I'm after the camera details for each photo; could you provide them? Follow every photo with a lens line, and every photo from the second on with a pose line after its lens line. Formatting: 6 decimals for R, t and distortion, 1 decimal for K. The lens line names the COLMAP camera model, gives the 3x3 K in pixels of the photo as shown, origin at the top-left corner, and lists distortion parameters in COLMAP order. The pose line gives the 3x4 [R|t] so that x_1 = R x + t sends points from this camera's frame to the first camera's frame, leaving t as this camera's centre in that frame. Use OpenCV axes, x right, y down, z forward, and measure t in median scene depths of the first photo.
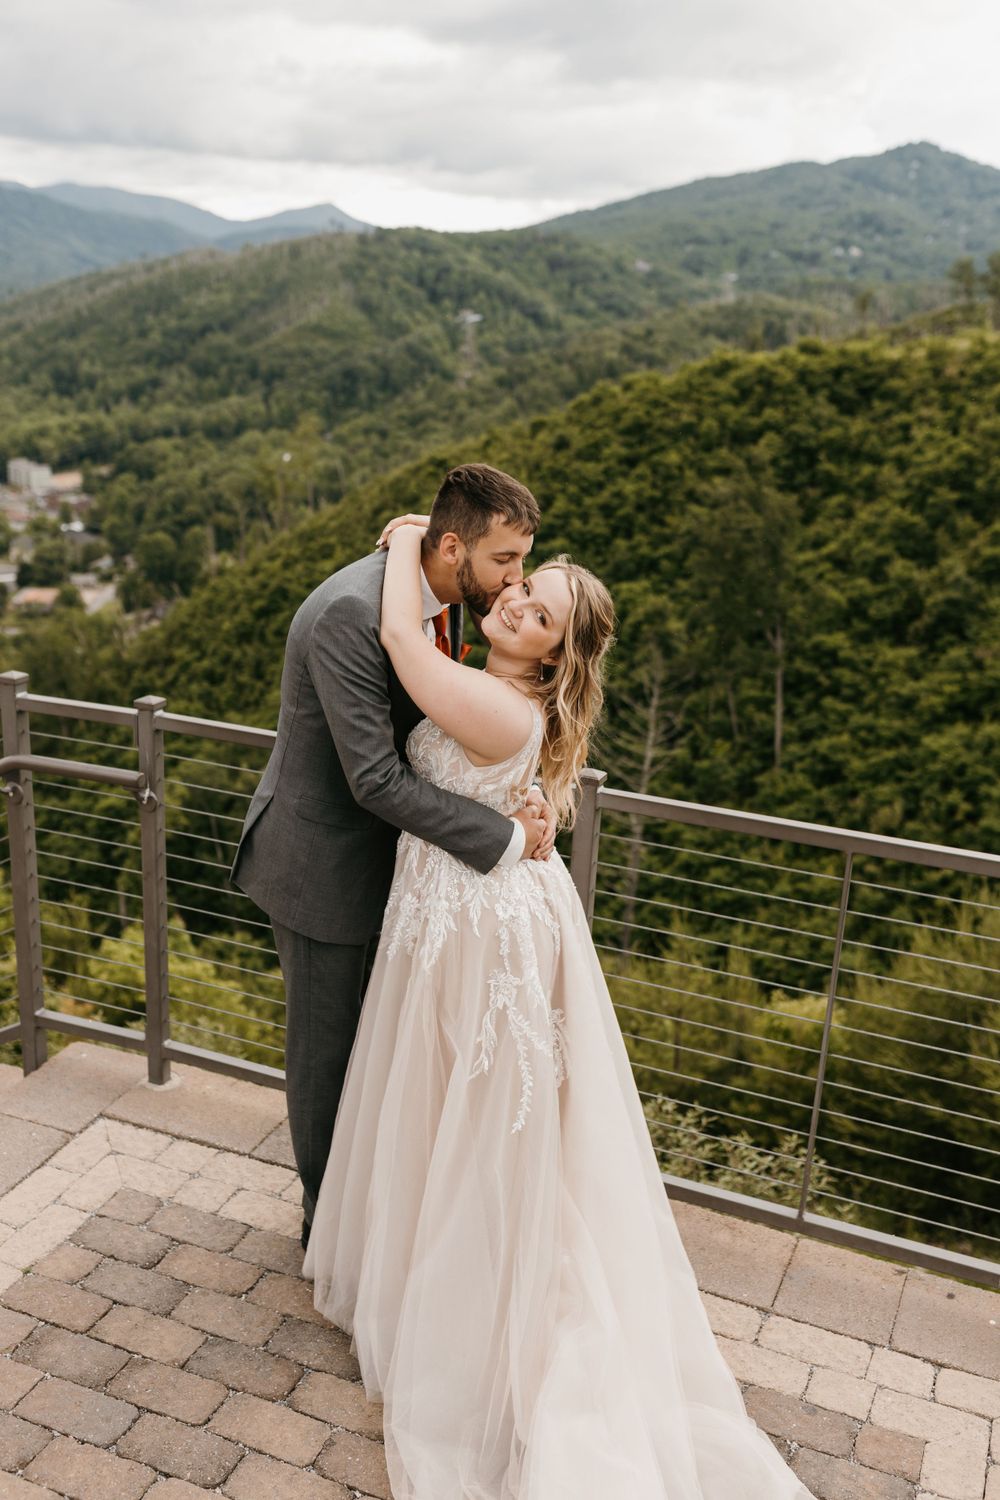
lens RADIAL K [[1426.4, 0, 500.0], [0, 1426.4, 750.0], [0, 0, 1]] dist [-0.000157, 0.005037]
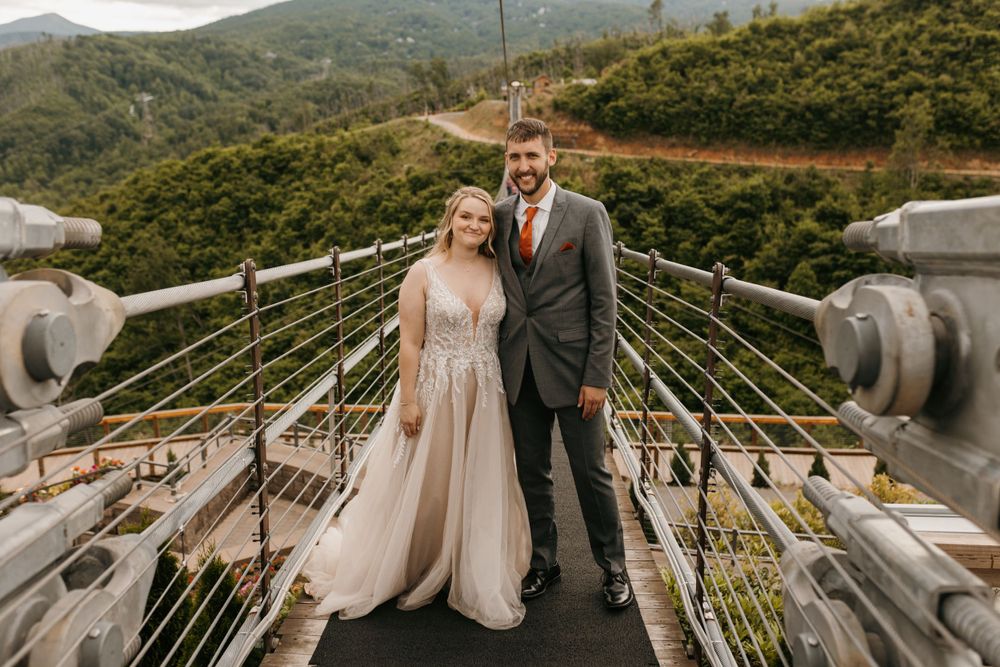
lens RADIAL K [[954.9, 0, 499.4], [0, 954.9, 327.5], [0, 0, 1]] dist [0.003507, 0.001152]
pose [[0.954487, -0.118077, 0.273884, 0.158658], [0.128925, 0.991413, -0.021885, 0.002659], [-0.268948, 0.056200, 0.961514, -0.183166]]
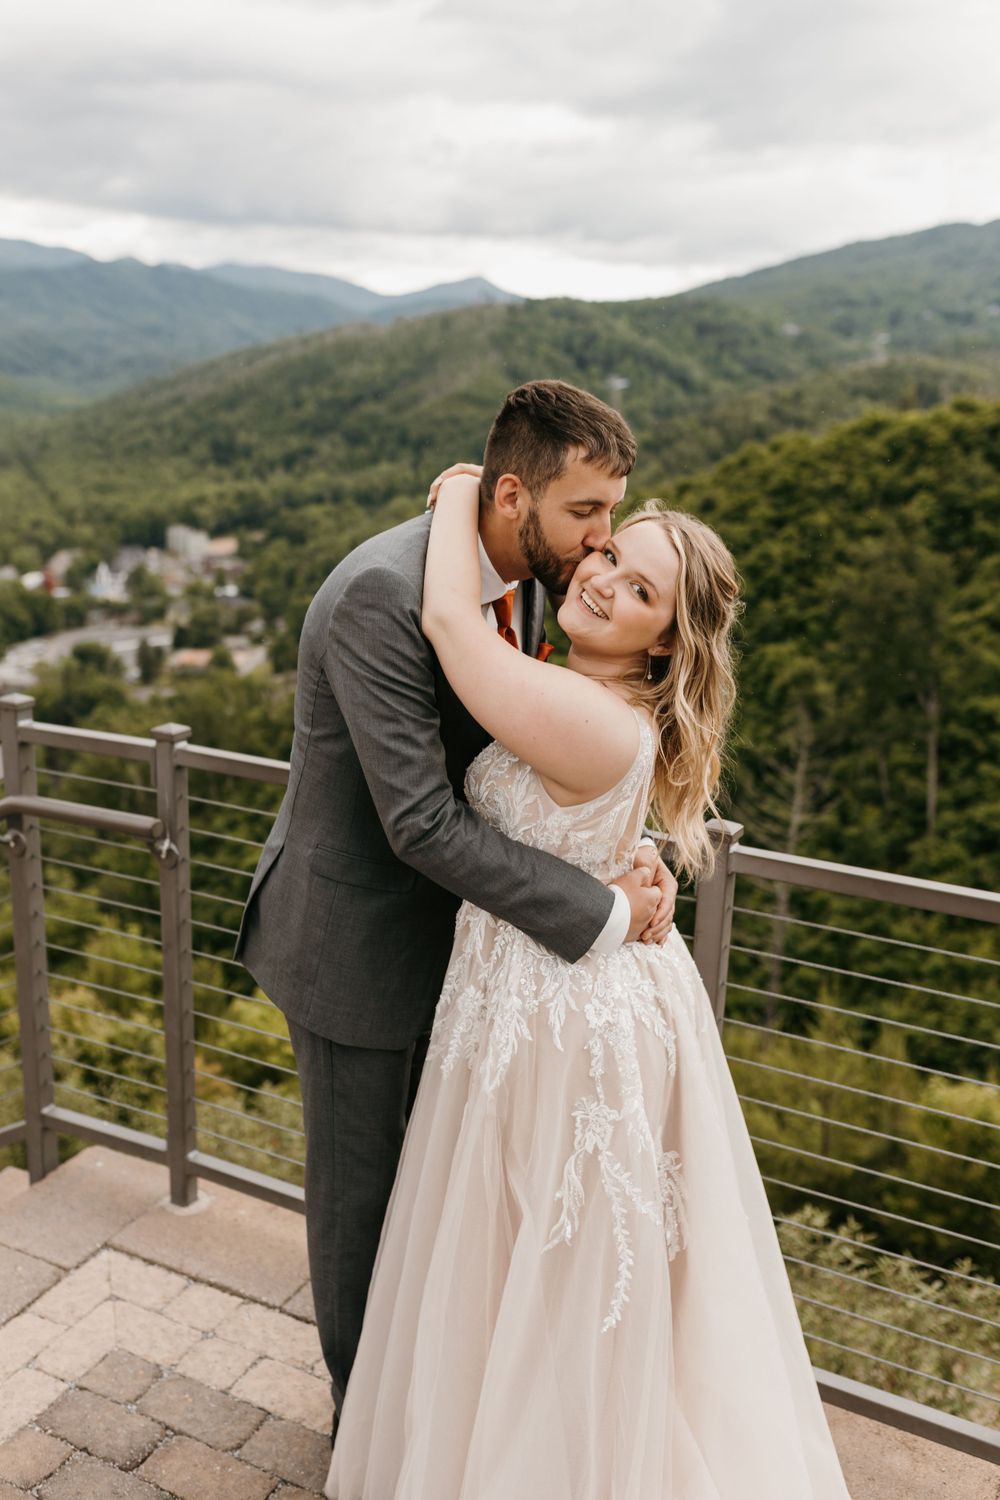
lens RADIAL K [[1428.9, 0, 500.0], [0, 1428.9, 750.0], [0, 0, 1]] dist [0.005832, 0.005680]
pose [[0.994949, 0.008623, -0.100008, 0.000387], [-0.013017, 0.998975, -0.043359, 0.000171], [0.099532, 0.044442, 0.994041, 0.003993]]
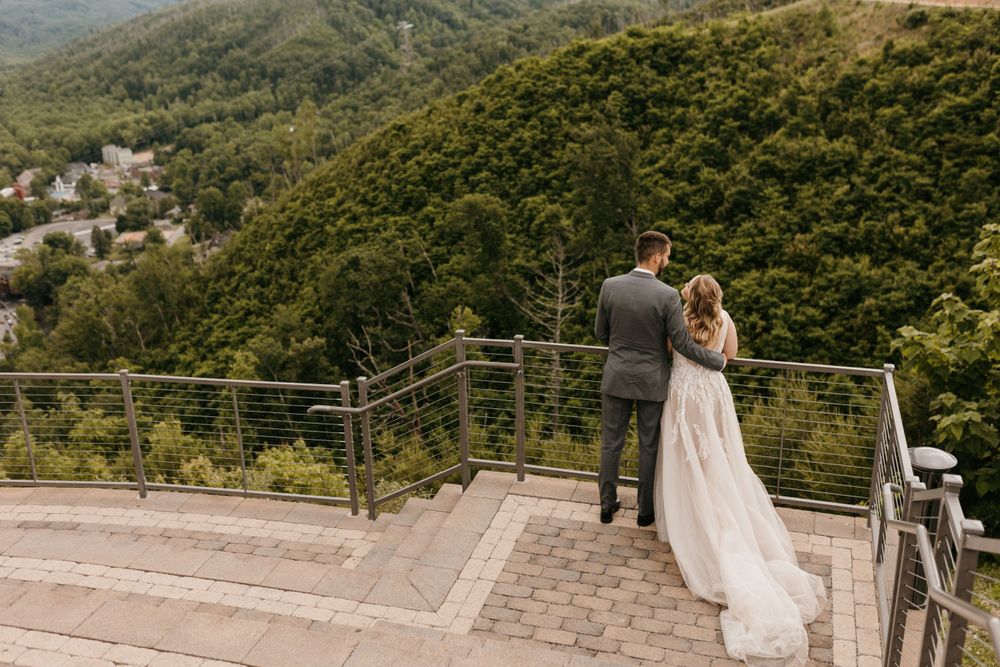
lens RADIAL K [[947.9, 0, 500.8], [0, 947.9, 328.2], [0, 0, 1]] dist [0.005176, -0.008442]
pose [[0.994529, -0.091284, 0.050779, -0.006815], [0.090285, 0.995681, 0.021628, -0.001722], [-0.052534, -0.016925, 0.998476, -0.014530]]
